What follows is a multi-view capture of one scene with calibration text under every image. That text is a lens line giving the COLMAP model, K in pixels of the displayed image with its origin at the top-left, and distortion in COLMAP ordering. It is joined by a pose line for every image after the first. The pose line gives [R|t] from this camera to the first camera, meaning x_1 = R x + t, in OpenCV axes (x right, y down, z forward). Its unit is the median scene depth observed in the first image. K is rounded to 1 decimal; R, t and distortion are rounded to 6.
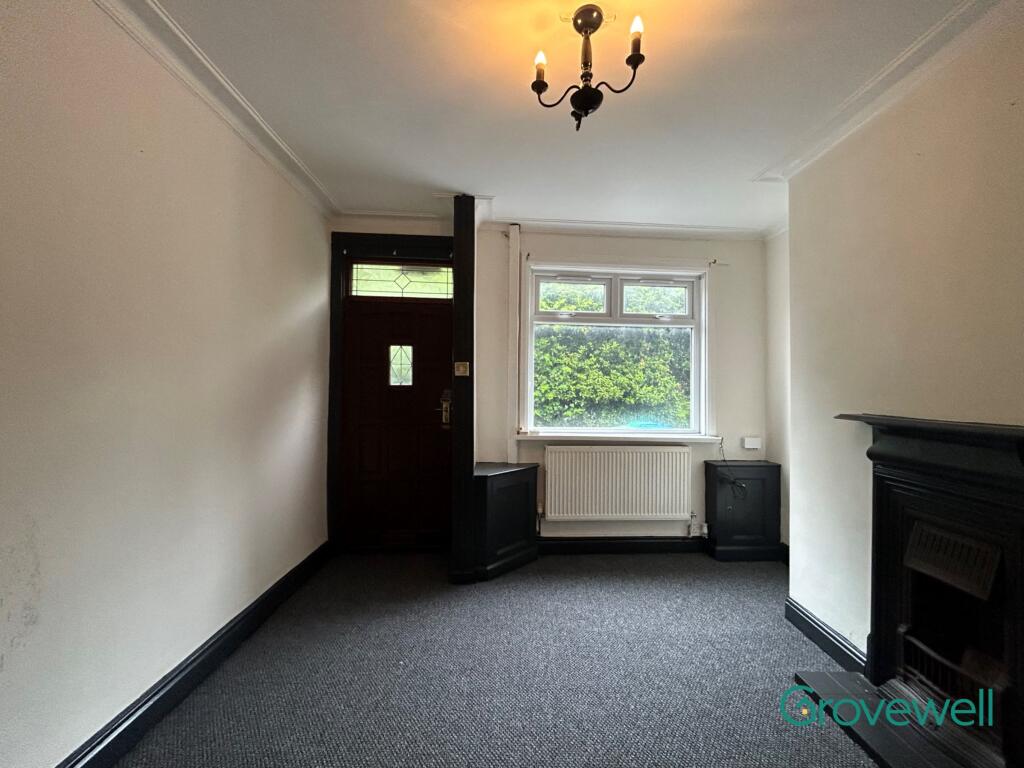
lens RADIAL K [[413.7, 0, 519.4], [0, 413.7, 384.2], [0, 0, 1]] dist [0.001269, -0.000775]
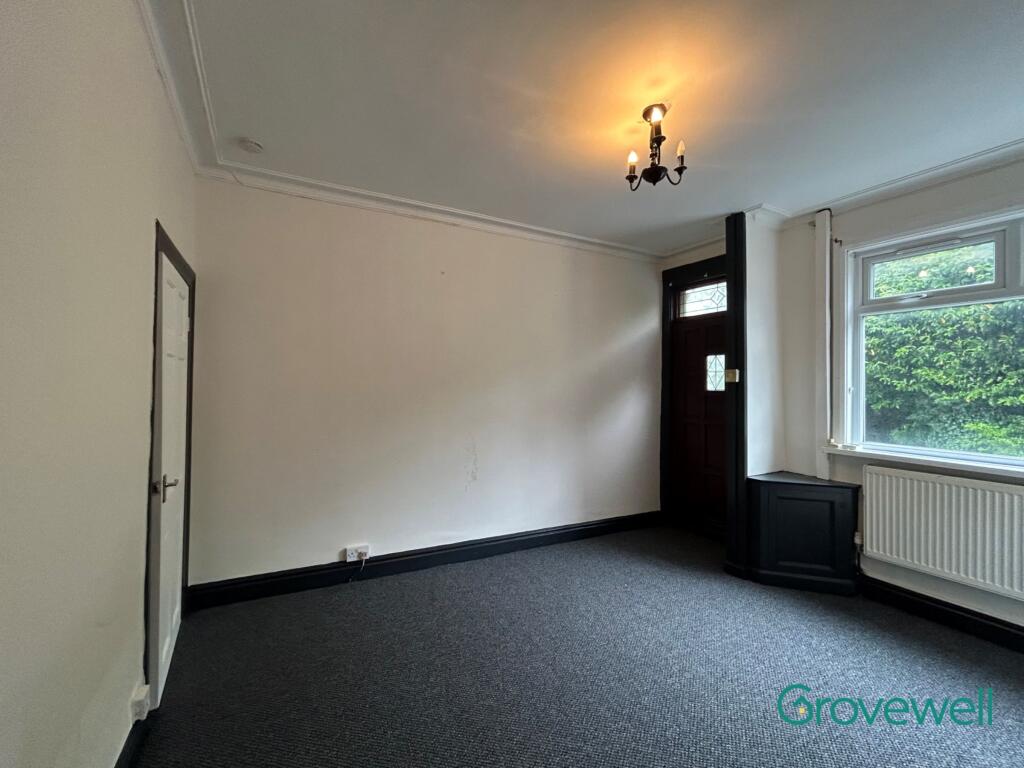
lens RADIAL K [[413.7, 0, 513.1], [0, 413.7, 385.6], [0, 0, 1]] dist [0.001269, -0.000775]
pose [[0.451899, -0.008298, -0.892031, 0.482736], [-0.000289, 0.999955, -0.009449, -0.000004], [0.892069, 0.004528, 0.451876, 0.003097]]
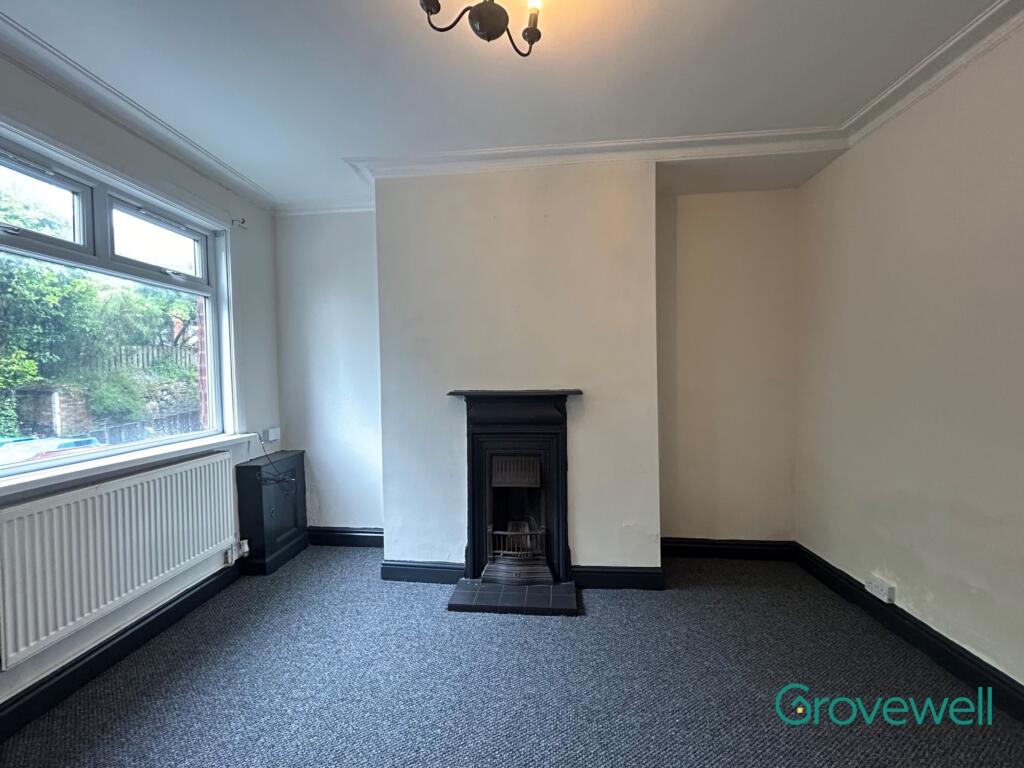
lens RADIAL K [[413.7, 0, 514.9], [0, 413.7, 380.9], [0, 0, 1]] dist [0.001269, -0.000775]
pose [[0.145590, -0.034965, 0.988727, -0.285137], [0.010396, 0.999374, 0.033810, -0.001520], [-0.989290, 0.005357, 0.145862, 0.361462]]
